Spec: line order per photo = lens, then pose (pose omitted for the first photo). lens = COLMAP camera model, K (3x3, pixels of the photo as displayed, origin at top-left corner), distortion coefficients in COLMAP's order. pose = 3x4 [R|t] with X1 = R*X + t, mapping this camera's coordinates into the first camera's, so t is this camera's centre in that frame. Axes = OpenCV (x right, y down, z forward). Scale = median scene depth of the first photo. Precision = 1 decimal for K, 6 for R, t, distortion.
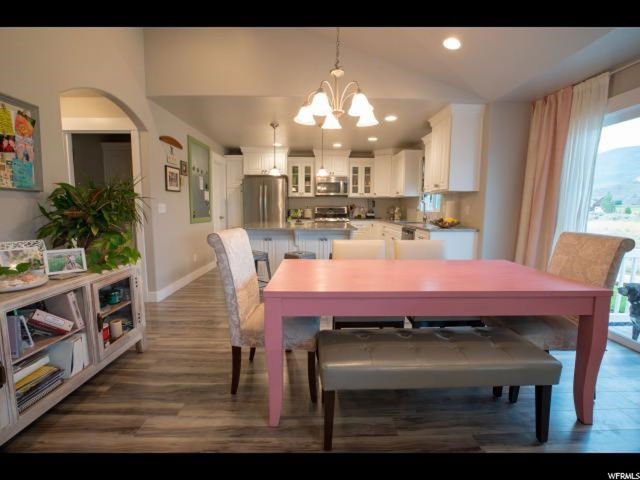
lens RADIAL K [[294.3, 0, 319.7], [0, 294.3, 241.1], [0, 0, 1]] dist [-0.012569, 0.000096]
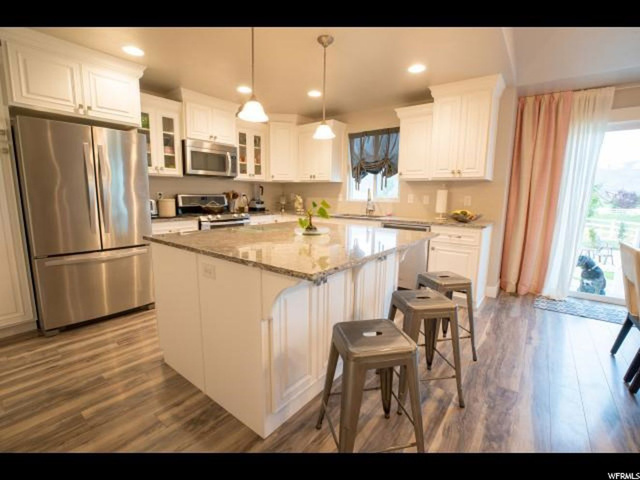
lens RADIAL K [[294.3, 0, 320.2], [0, 294.3, 236.2], [0, 0, 1]] dist [-0.012569, 0.000096]
pose [[0.618860, -0.111169, 0.777595, -0.298647], [0.084453, 0.993613, 0.074839, -0.060615], [-0.780948, 0.019355, 0.624296, 0.466231]]
